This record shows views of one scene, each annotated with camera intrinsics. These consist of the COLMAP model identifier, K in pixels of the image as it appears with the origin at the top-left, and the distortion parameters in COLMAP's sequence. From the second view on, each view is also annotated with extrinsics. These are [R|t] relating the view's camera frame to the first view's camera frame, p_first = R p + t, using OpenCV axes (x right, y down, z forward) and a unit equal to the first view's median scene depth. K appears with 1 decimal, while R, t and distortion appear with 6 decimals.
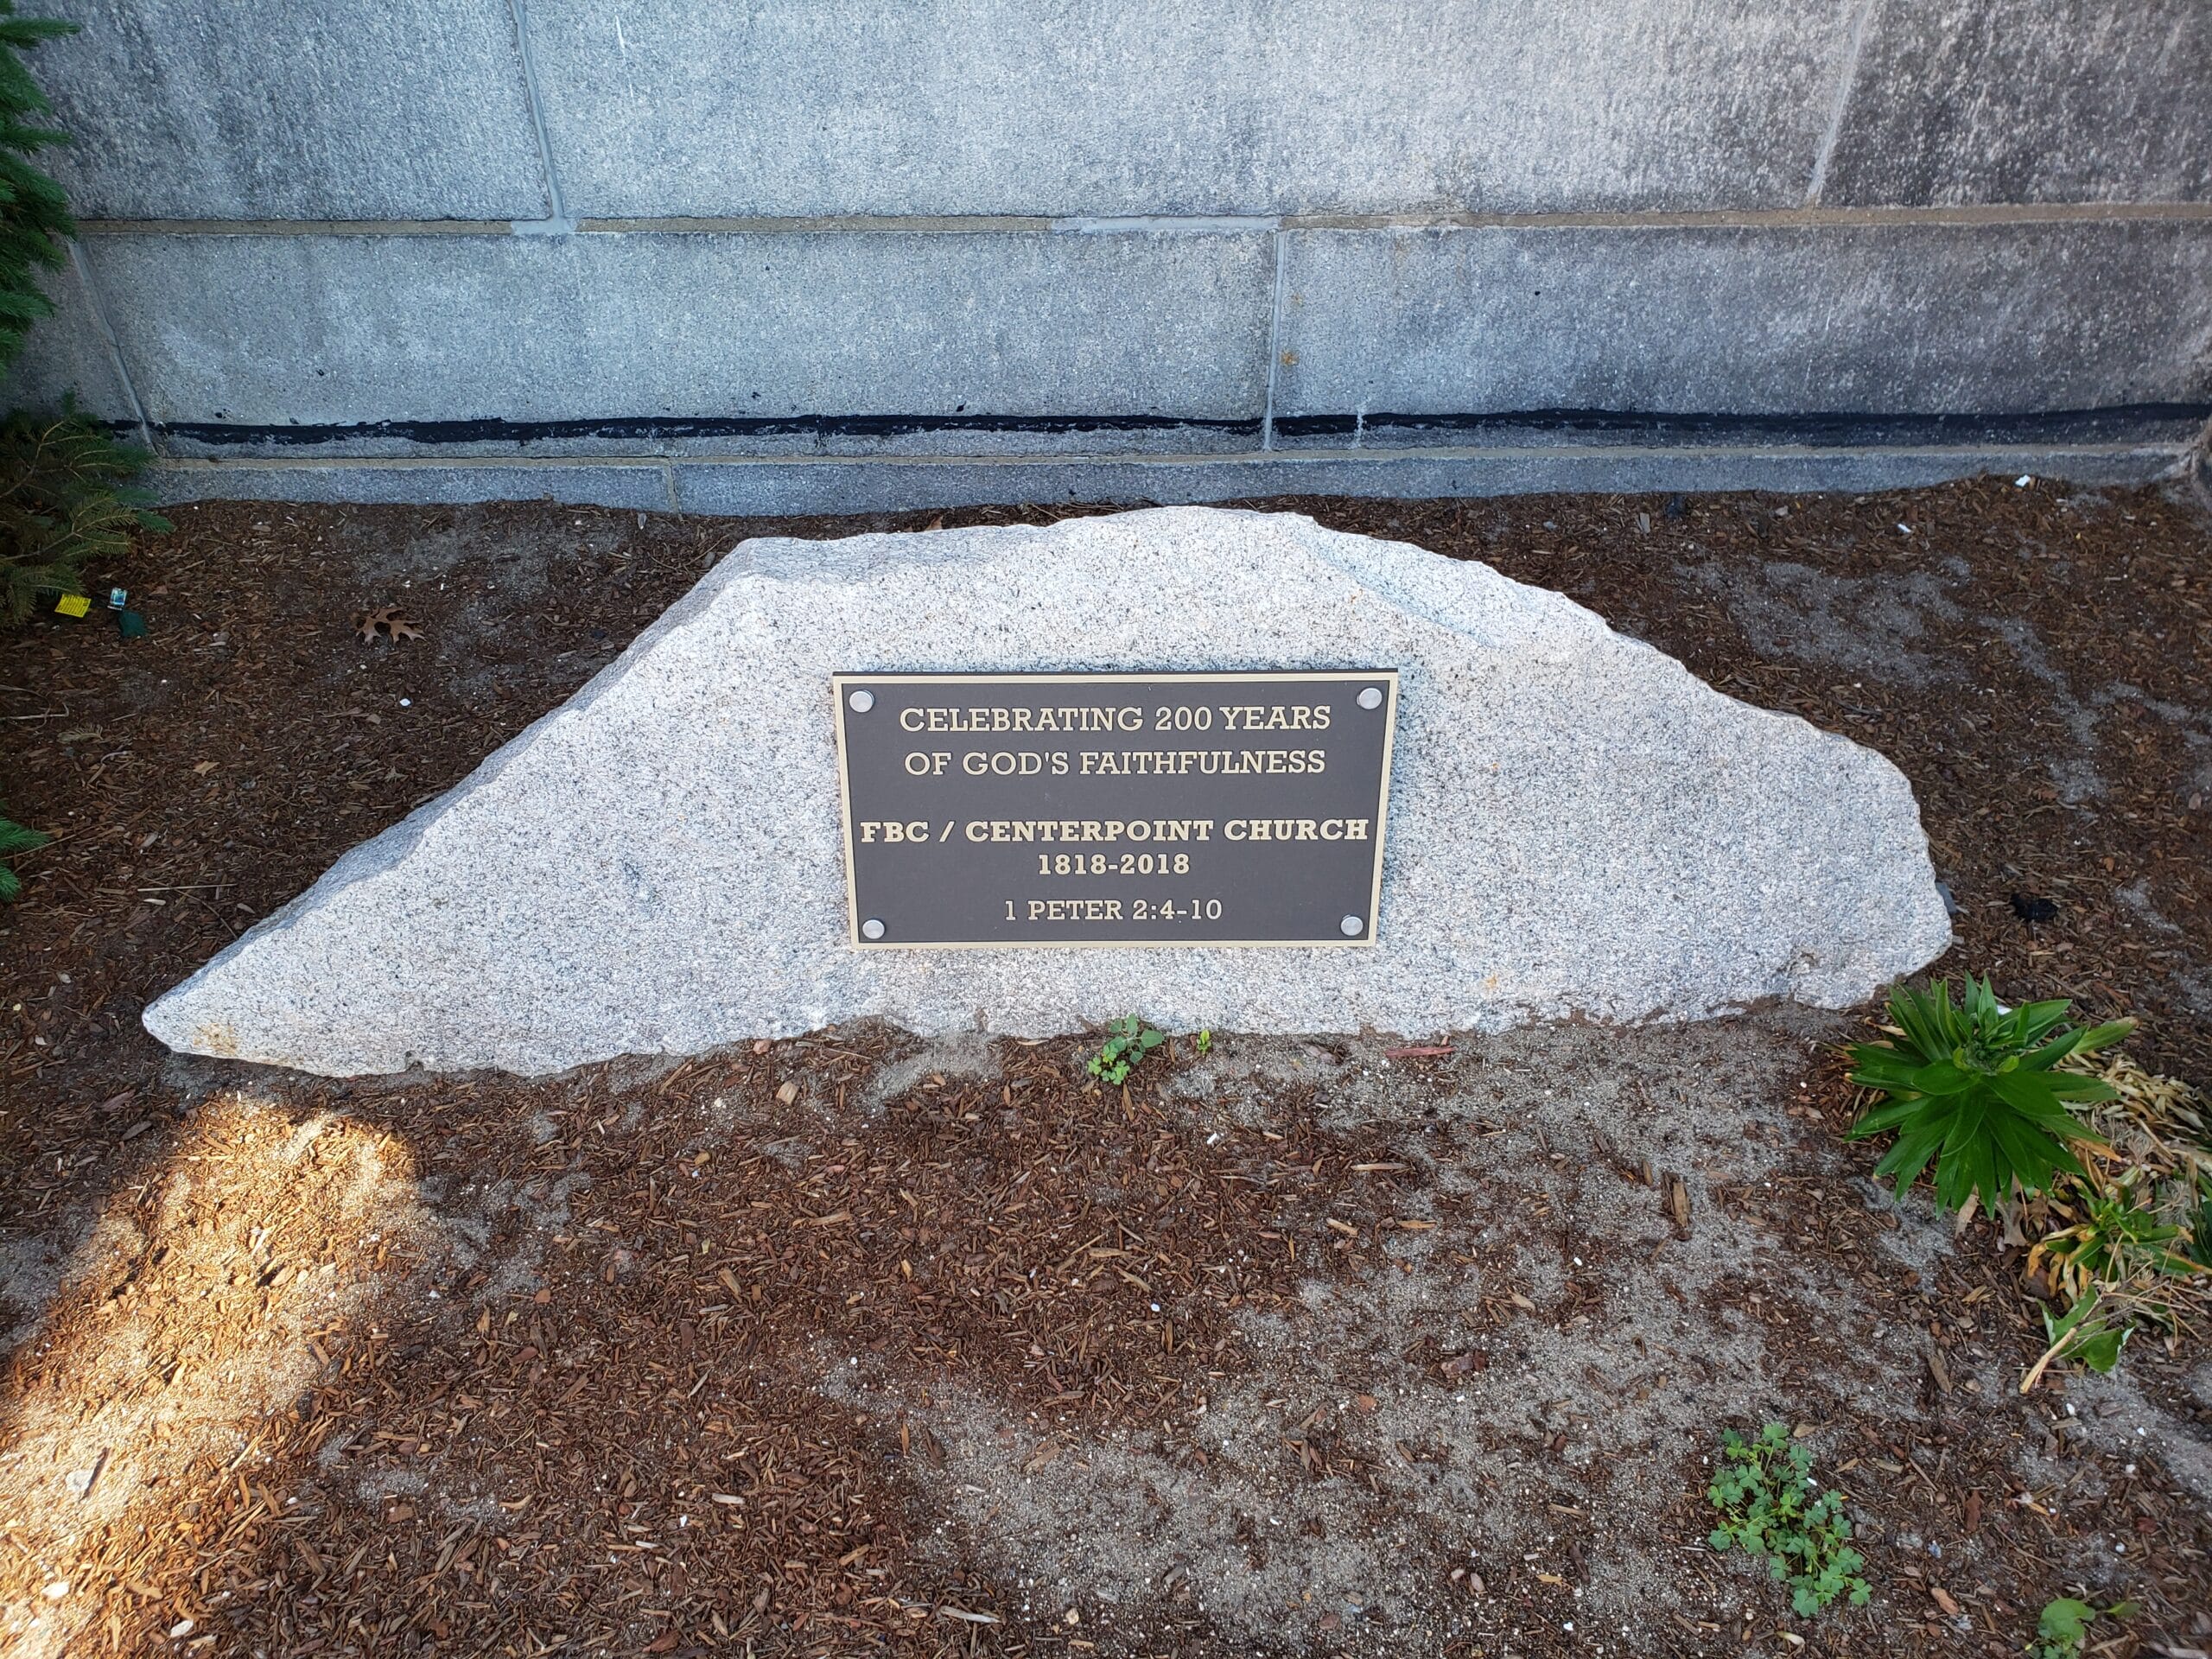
lens RADIAL K [[1783.0, 0, 1095.5], [0, 1783.0, 833.7], [0, 0, 1]] dist [0.025843, -0.000559]
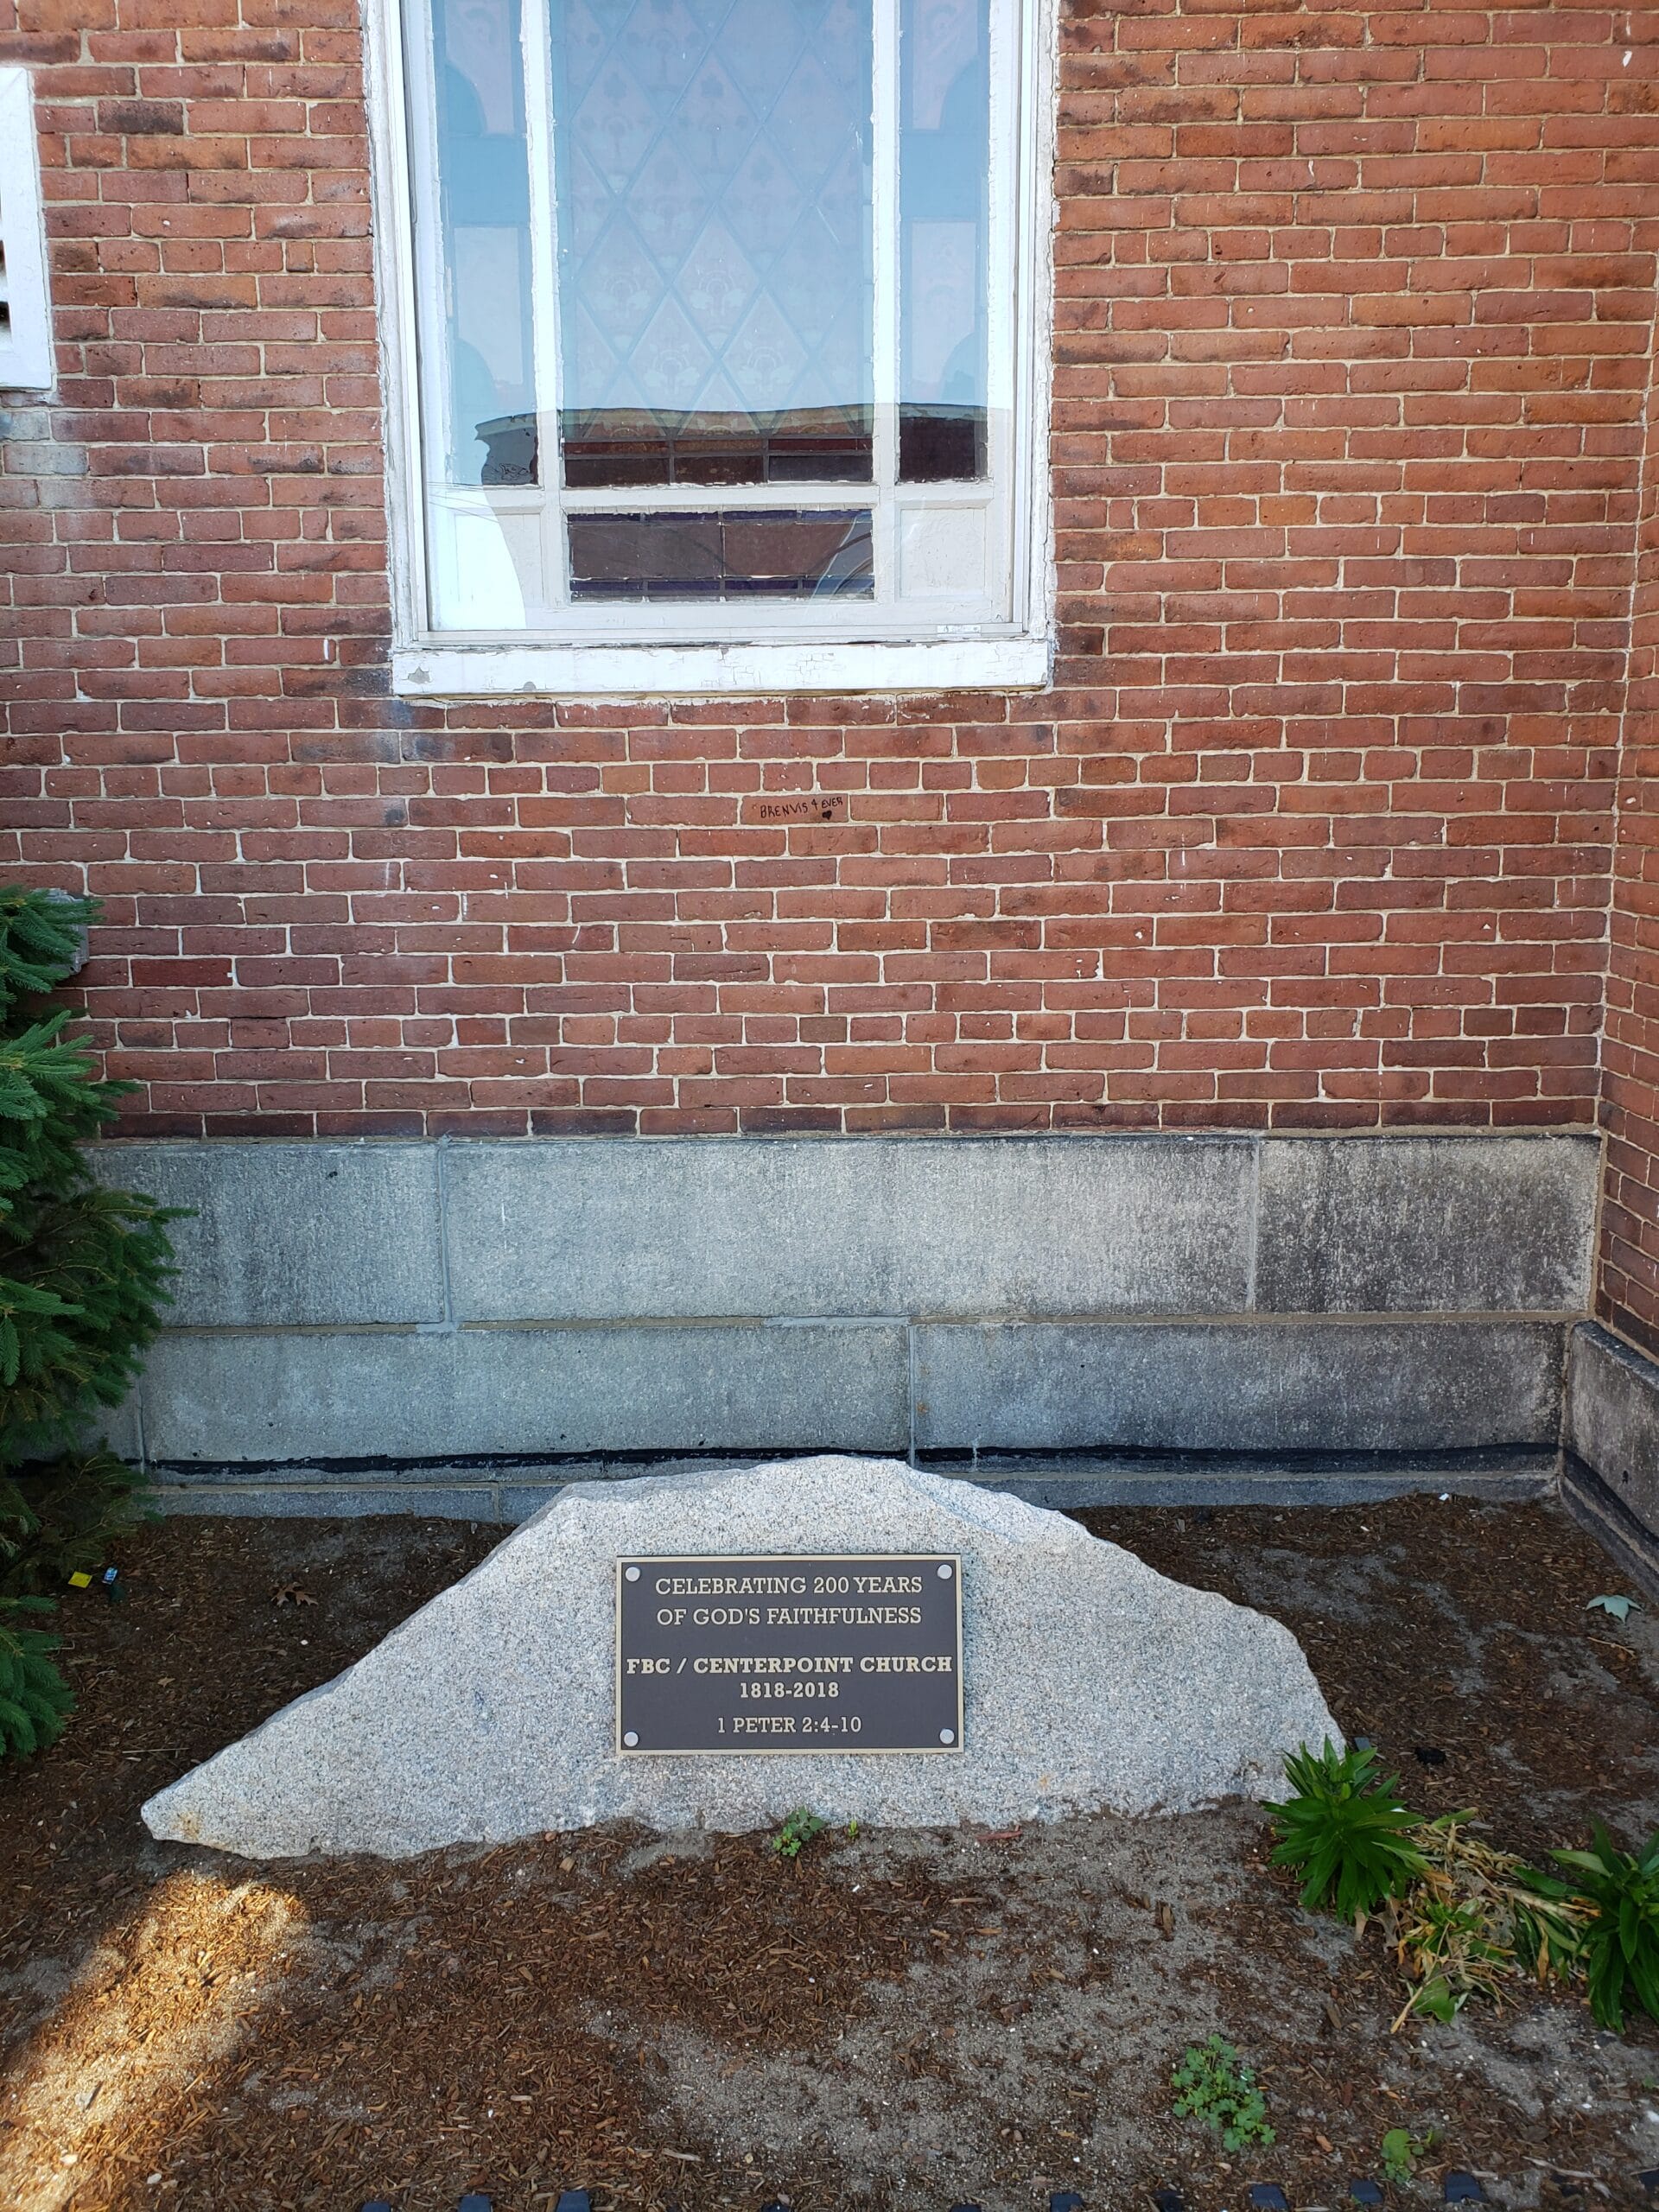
lens RADIAL K [[1624.5, 0, 828.8], [0, 1624.5, 1109.1], [0, 0, 1]] dist [-0.024691, 0.006735]
pose [[0.999992, -0.003702, 0.001417, 0.041340], [0.003932, 0.881023, -0.473057, 0.223019], [0.000503, 0.473059, 0.881030, -0.452746]]
